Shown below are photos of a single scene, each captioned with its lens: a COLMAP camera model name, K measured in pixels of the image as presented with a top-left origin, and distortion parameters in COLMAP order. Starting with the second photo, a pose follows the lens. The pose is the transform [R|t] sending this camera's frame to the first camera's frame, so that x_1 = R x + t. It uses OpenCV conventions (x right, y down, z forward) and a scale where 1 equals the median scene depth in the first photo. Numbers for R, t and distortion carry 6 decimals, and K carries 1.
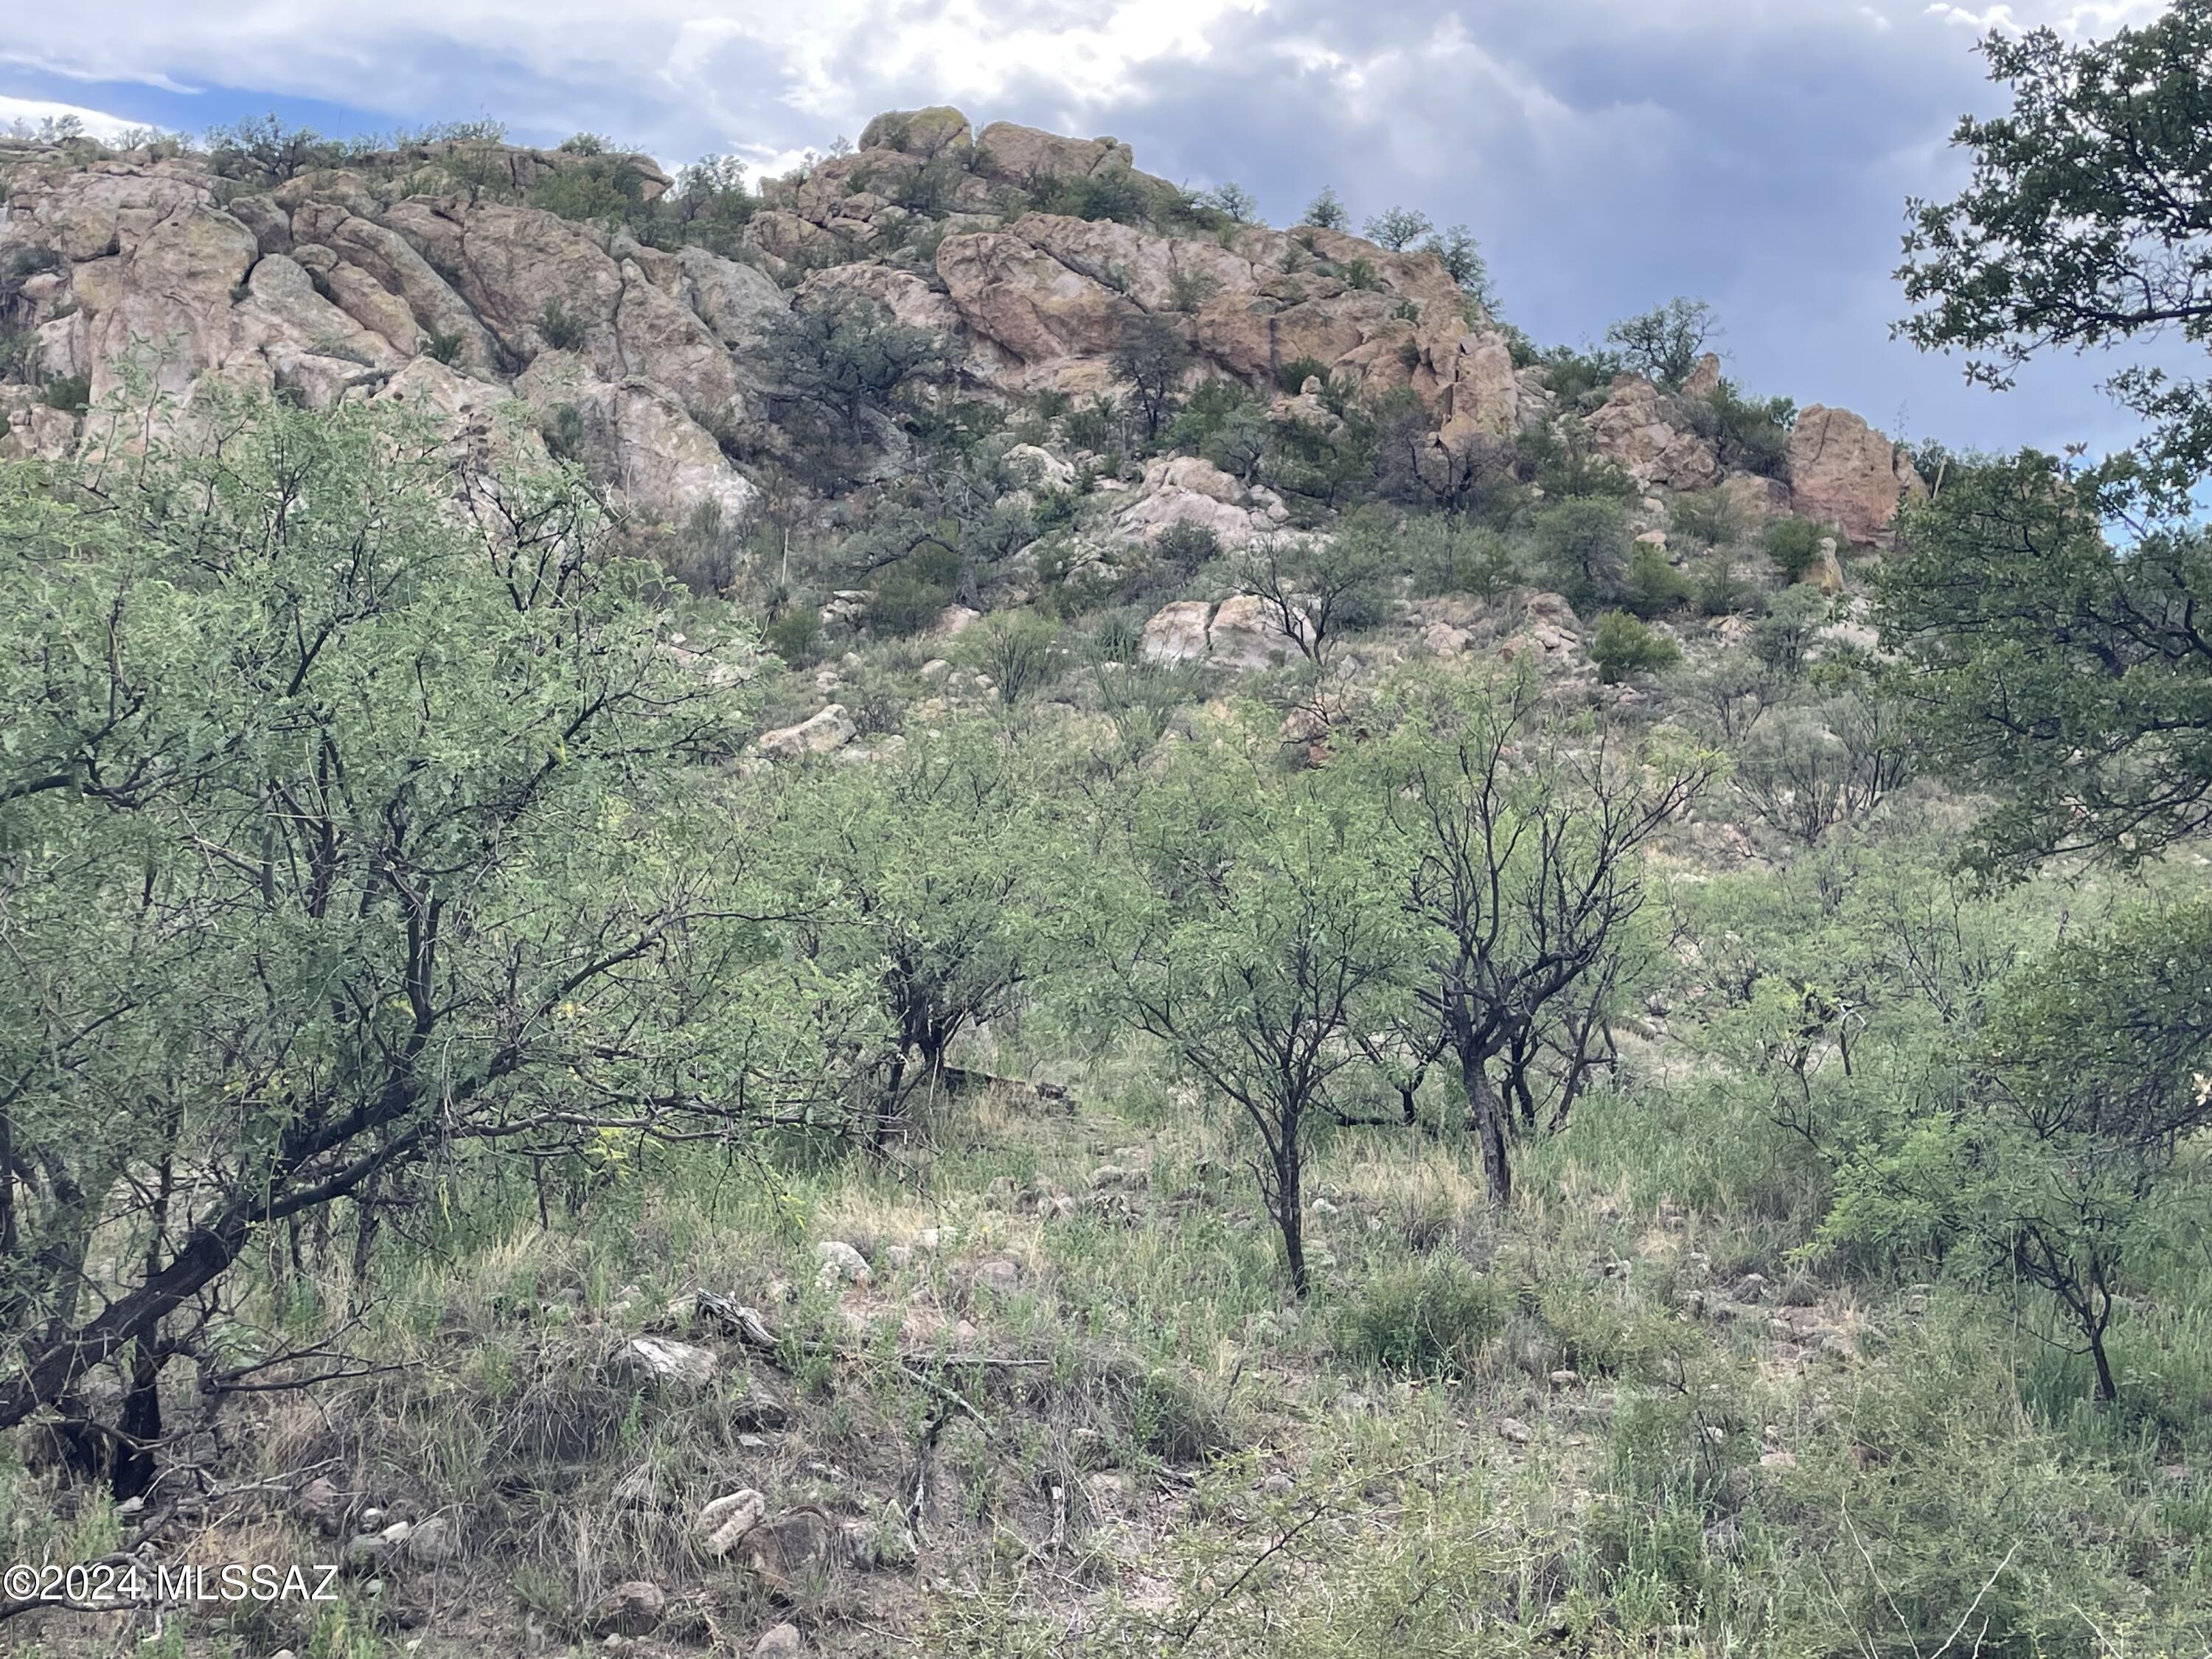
lens RADIAL K [[2725.2, 0, 1130.4], [0, 2725.2, 845.3], [0, 0, 1]] dist [0.140945, -0.268784]
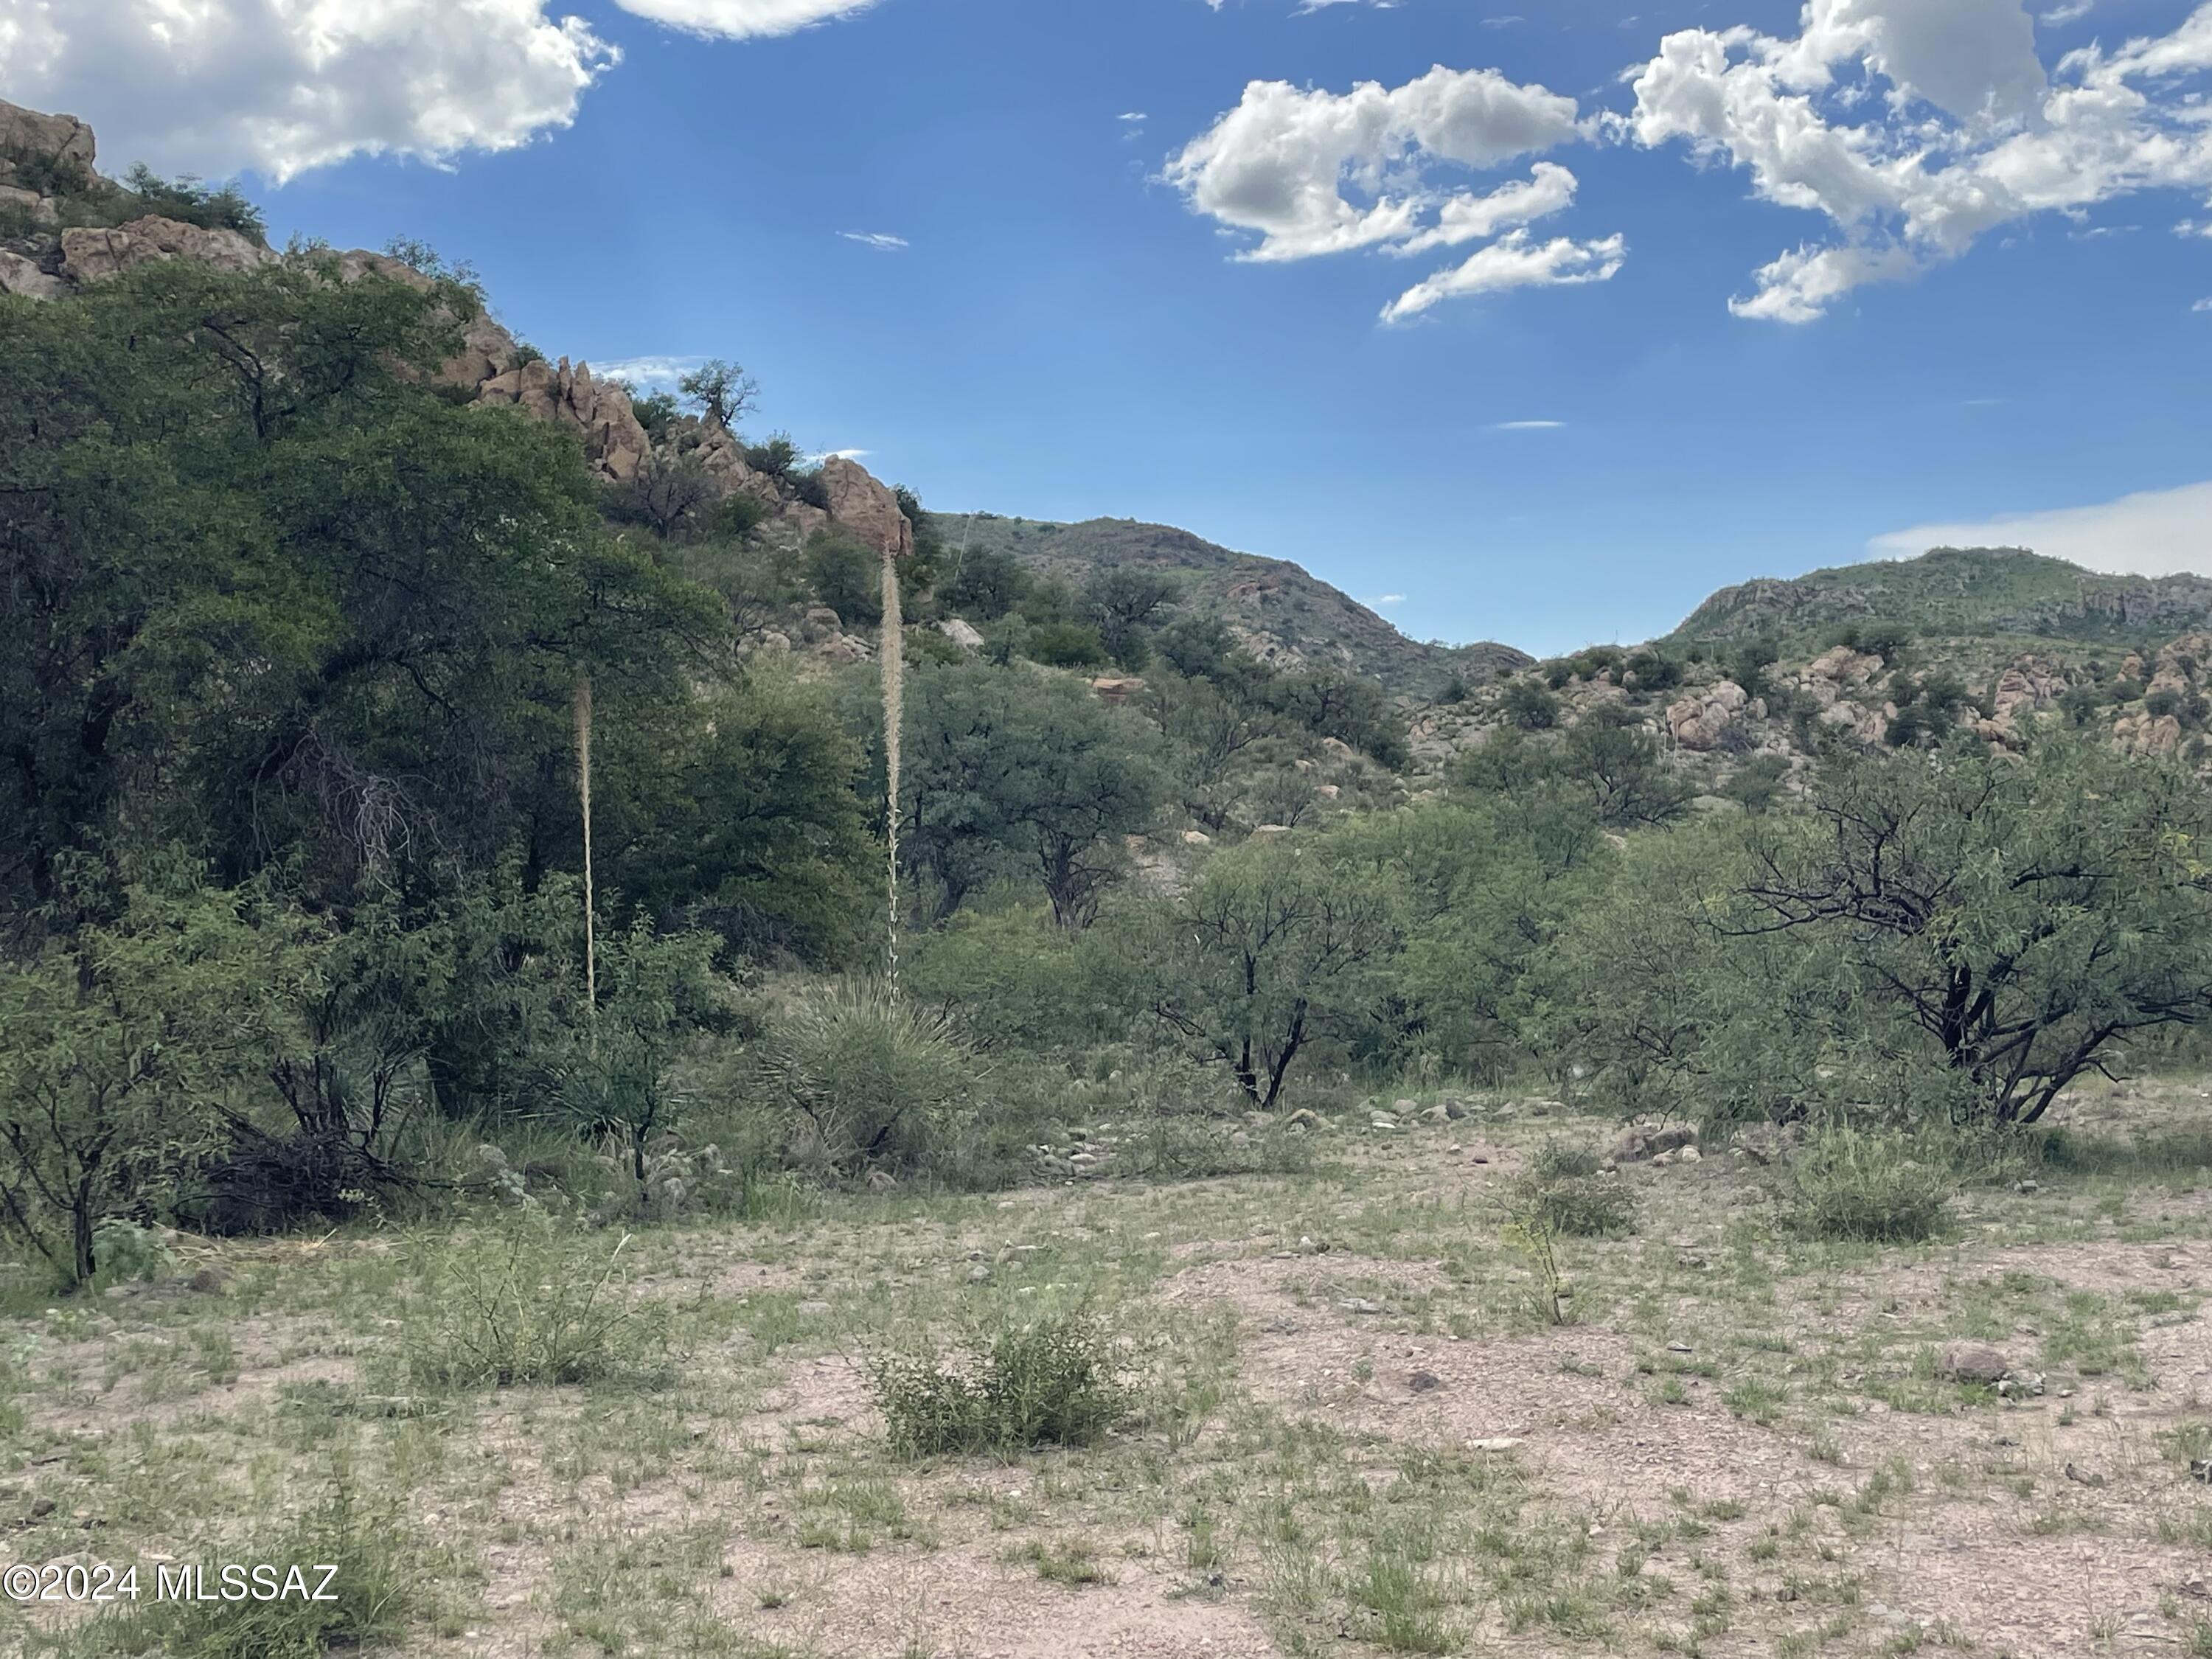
lens RADIAL K [[2825.0, 0, 1122.0], [0, 2825.0, 839.5], [0, 0, 1]] dist [0.151512, -0.328103]
pose [[0.722302, -0.044869, 0.690120, -0.577802], [0.004168, 0.998157, 0.060534, -0.046907], [-0.691565, -0.040847, 0.721158, -0.127959]]
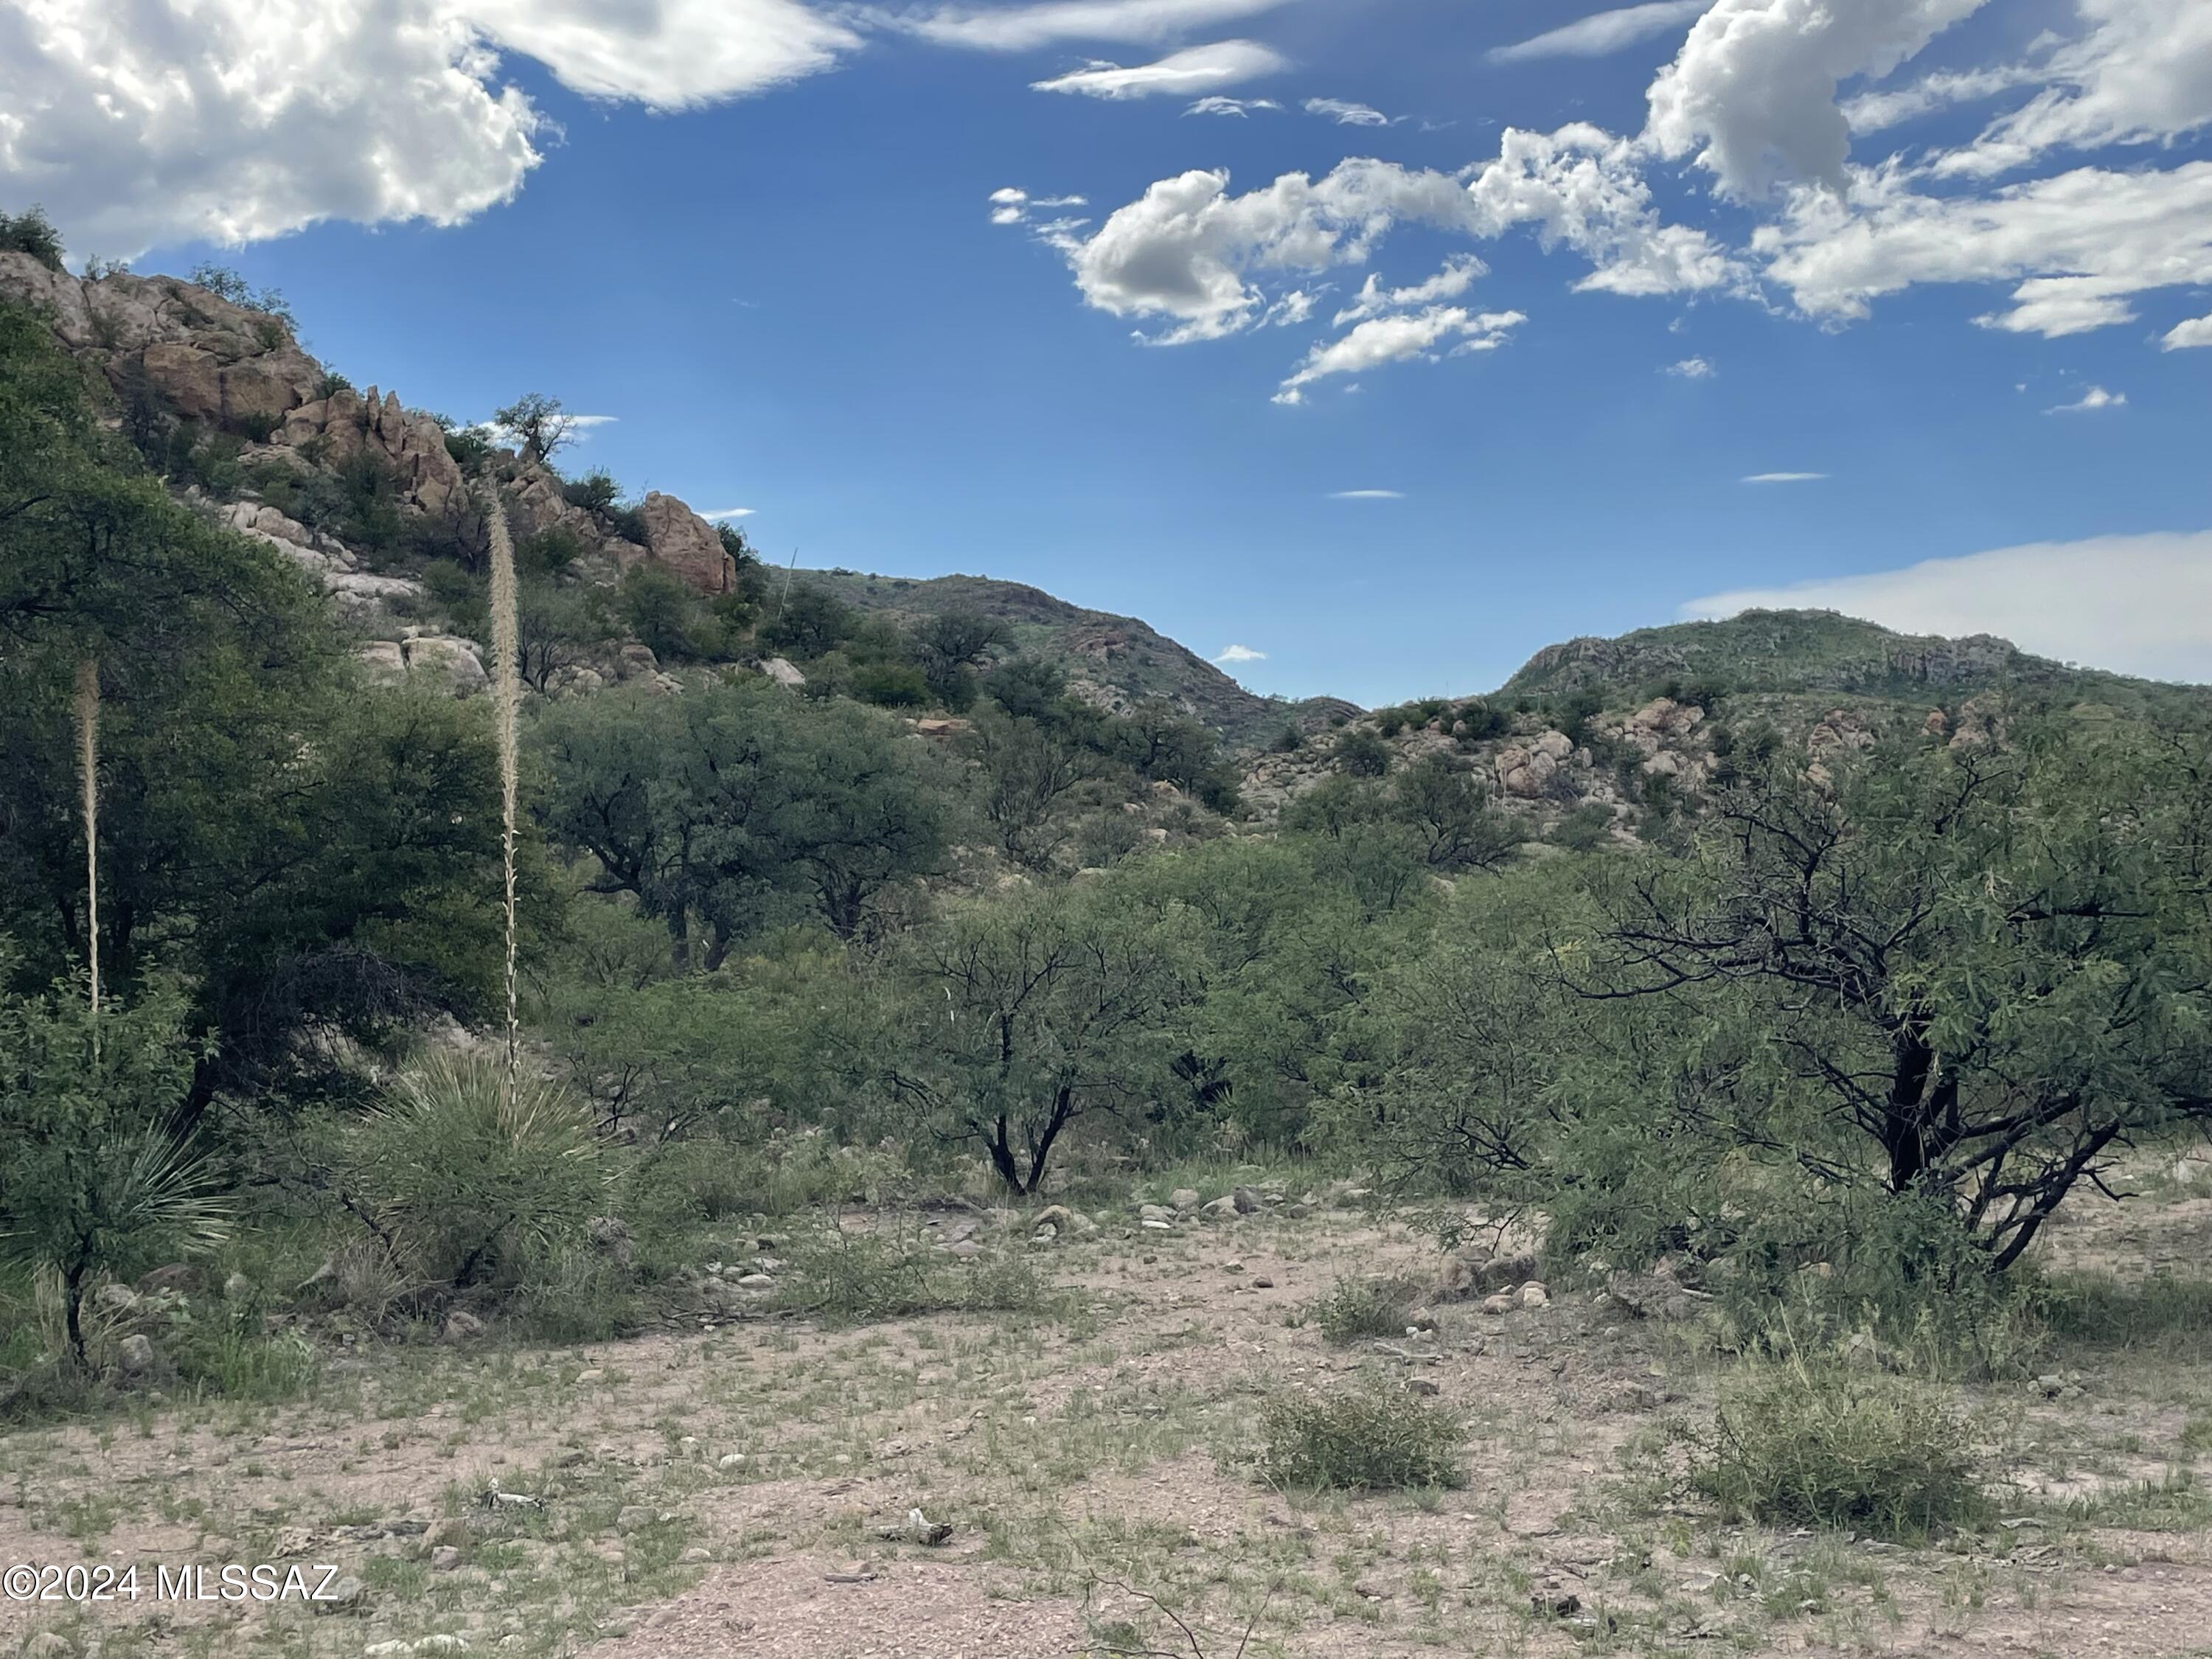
lens RADIAL K [[2723.2, 0, 1103.4], [0, 2723.2, 863.6], [0, 0, 1]] dist [0.146173, -0.284665]
pose [[0.689072, -0.037809, 0.723706, -0.527158], [-0.000147, 0.998631, 0.052312, -0.041993], [-0.724693, -0.036153, 0.688122, -0.091553]]
